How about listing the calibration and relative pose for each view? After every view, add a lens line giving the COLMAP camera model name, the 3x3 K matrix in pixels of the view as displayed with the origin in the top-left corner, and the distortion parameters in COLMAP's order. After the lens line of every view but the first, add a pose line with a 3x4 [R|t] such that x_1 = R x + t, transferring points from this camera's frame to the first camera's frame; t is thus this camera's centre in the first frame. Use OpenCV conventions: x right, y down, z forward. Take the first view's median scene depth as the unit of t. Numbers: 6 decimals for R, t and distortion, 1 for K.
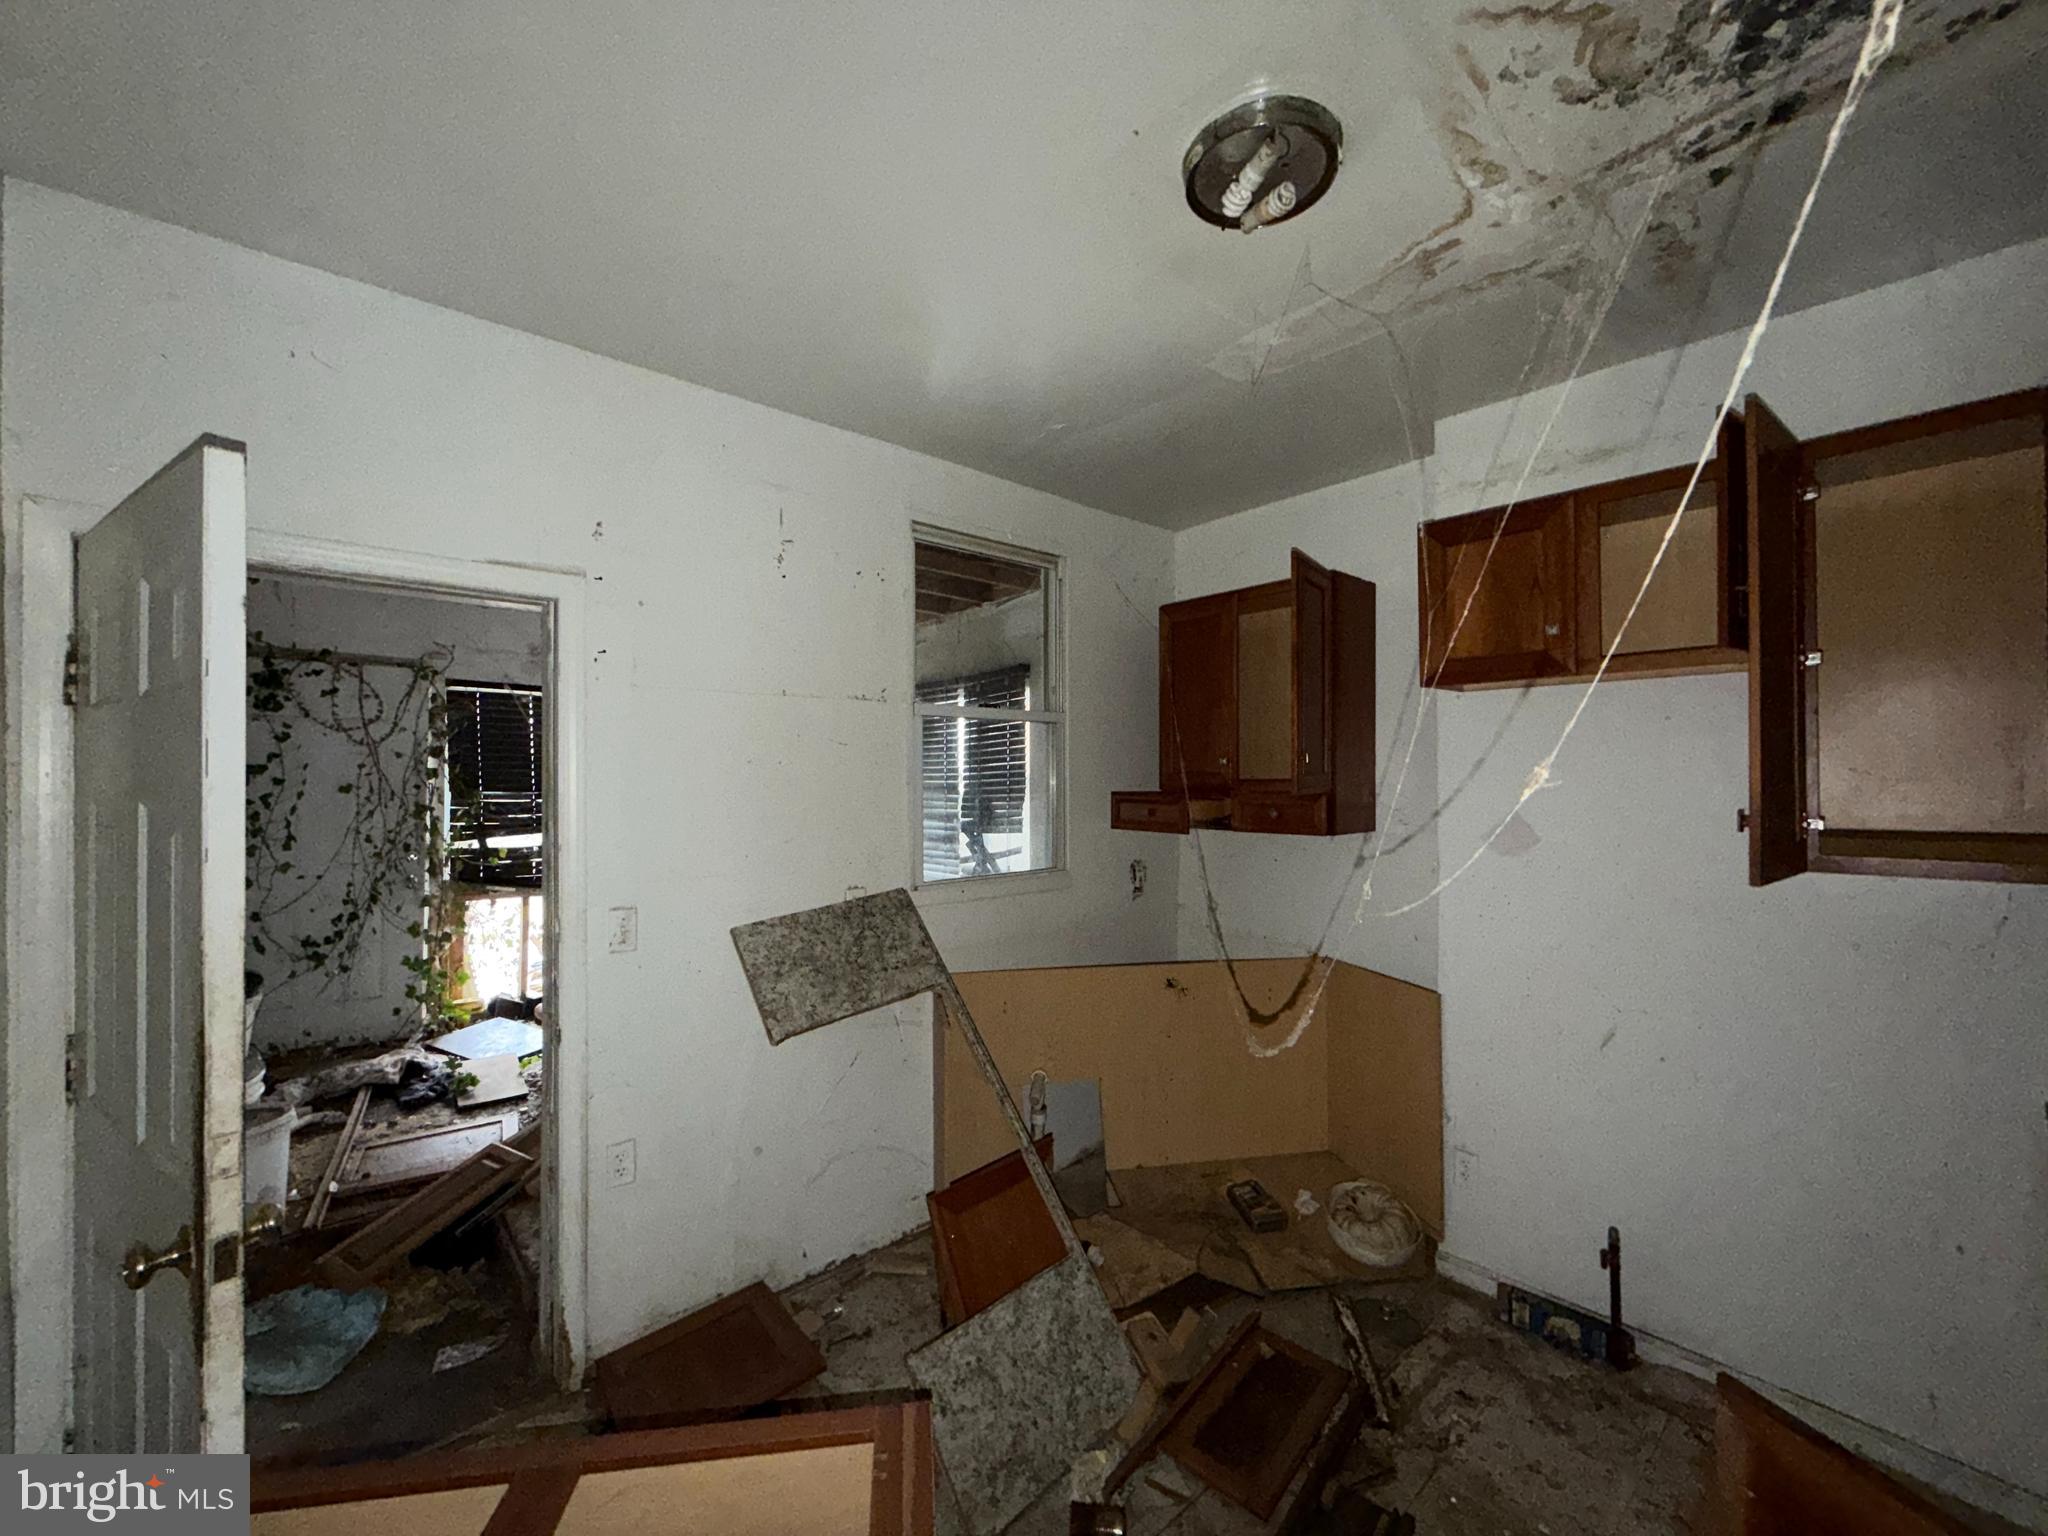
lens RADIAL K [[807.2, 0, 1022.2], [0, 807.2, 765.4], [0, 0, 1]] dist [-0.001259, 0.000511]
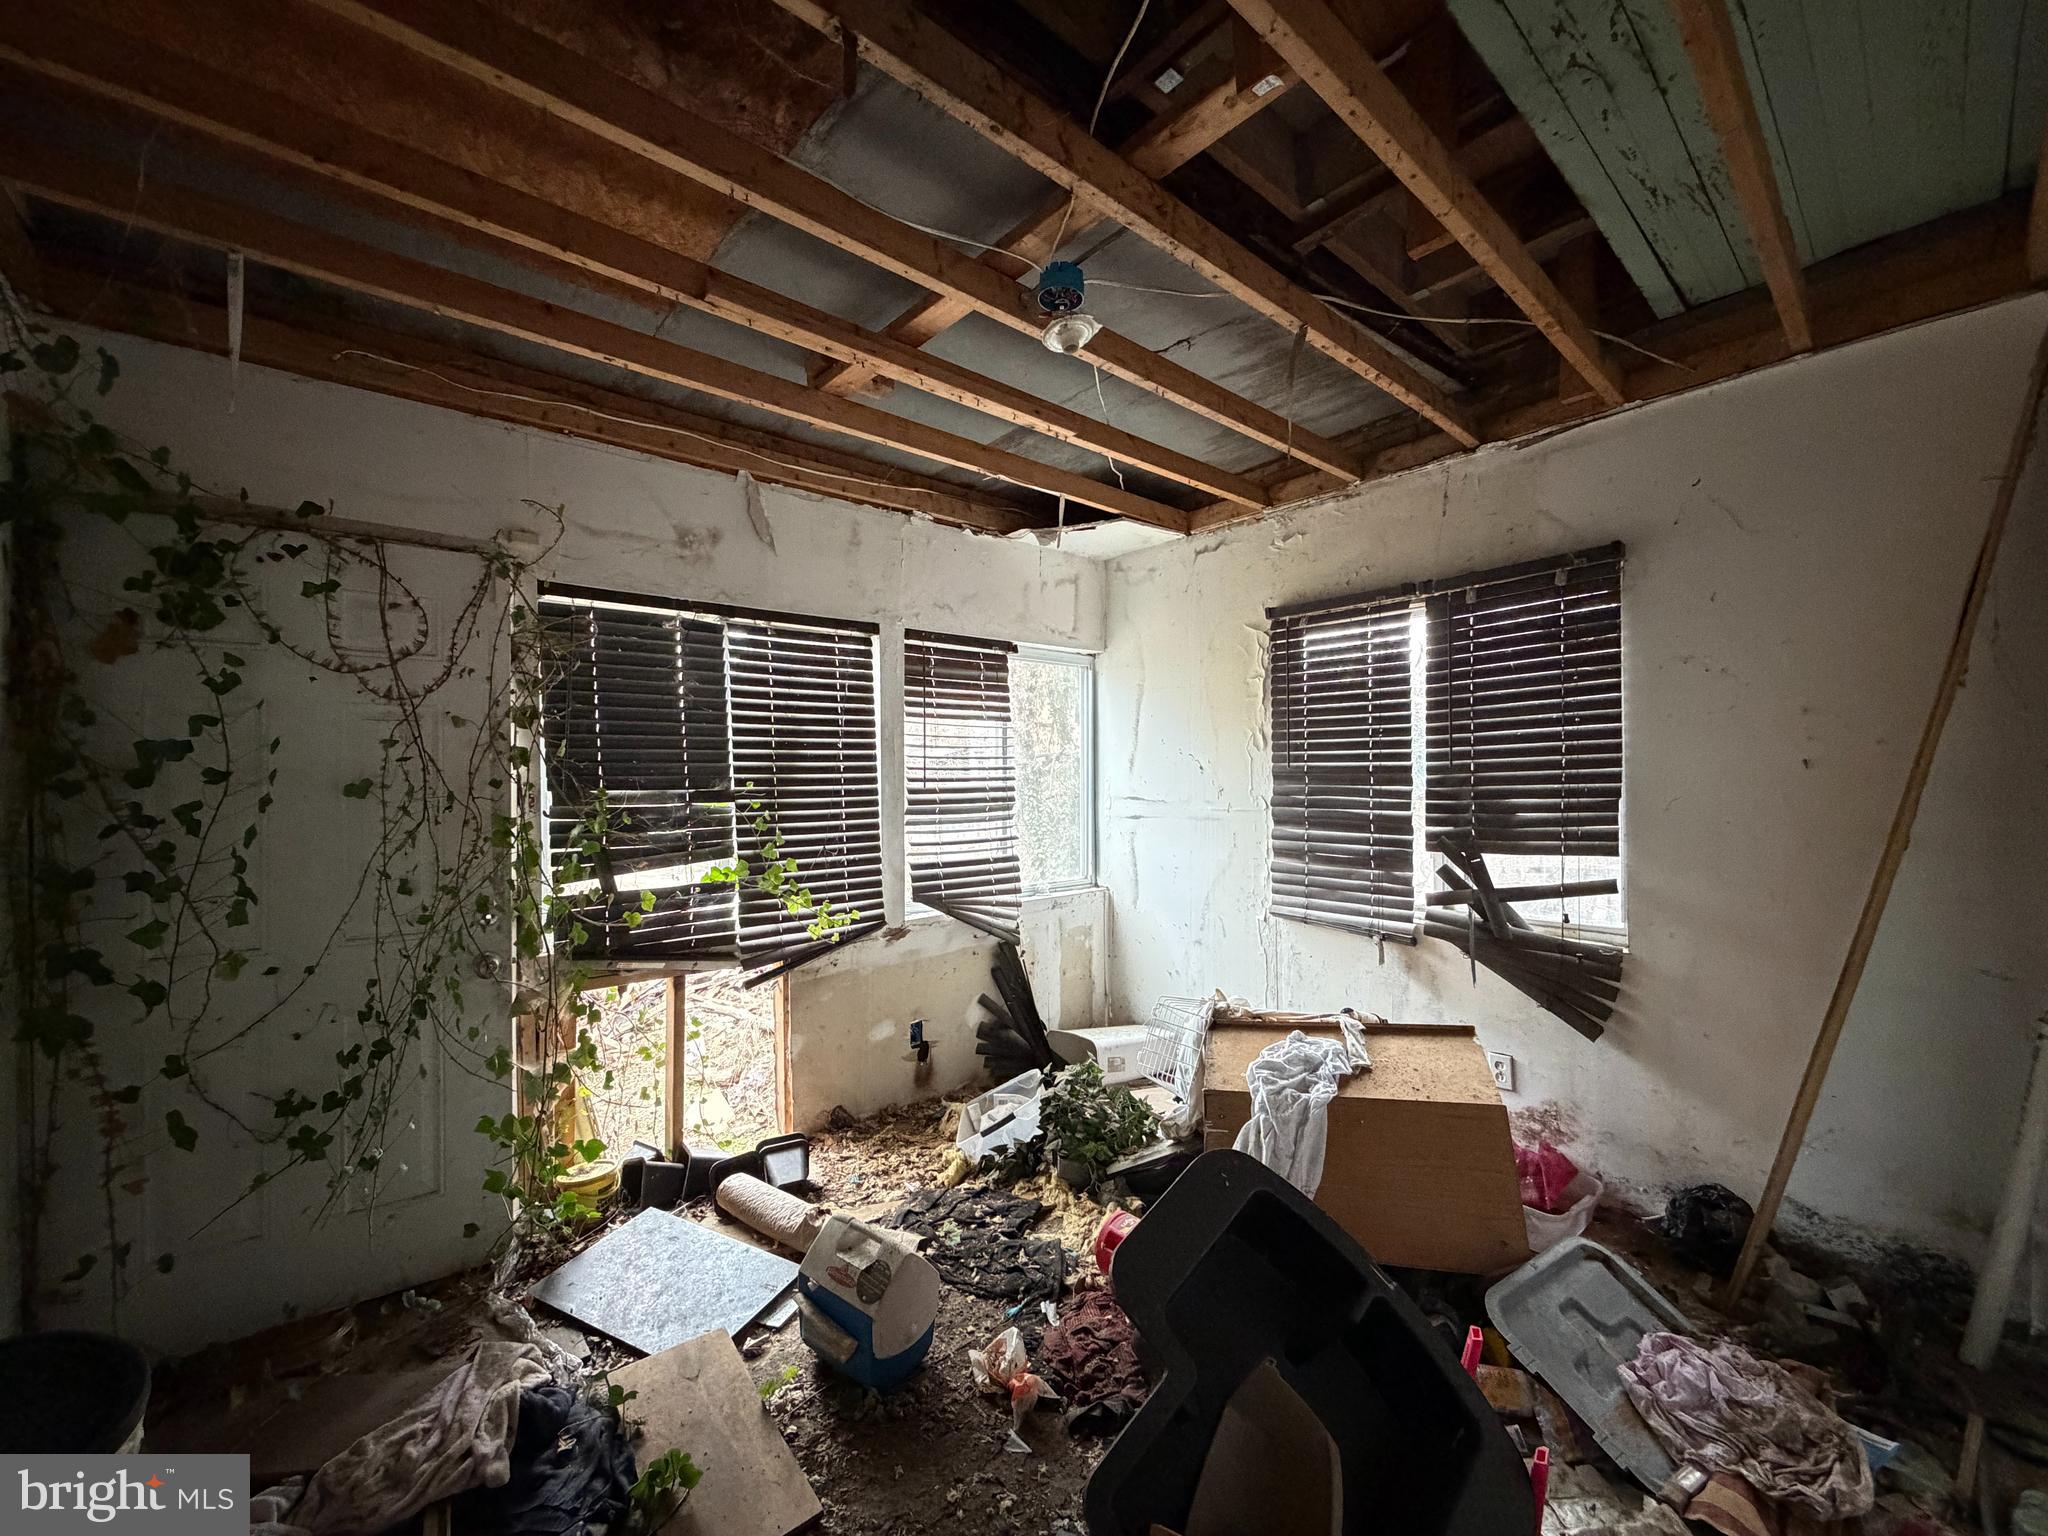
lens RADIAL K [[807.2, 0, 1023.3], [0, 807.2, 764.6], [0, 0, 1]] dist [-0.001259, 0.000511]
pose [[0.999888, -0.010921, 0.010194, -0.425492], [0.010755, 0.999812, 0.016157, 0.010185], [-0.010368, -0.016046, 0.999817, 0.489537]]
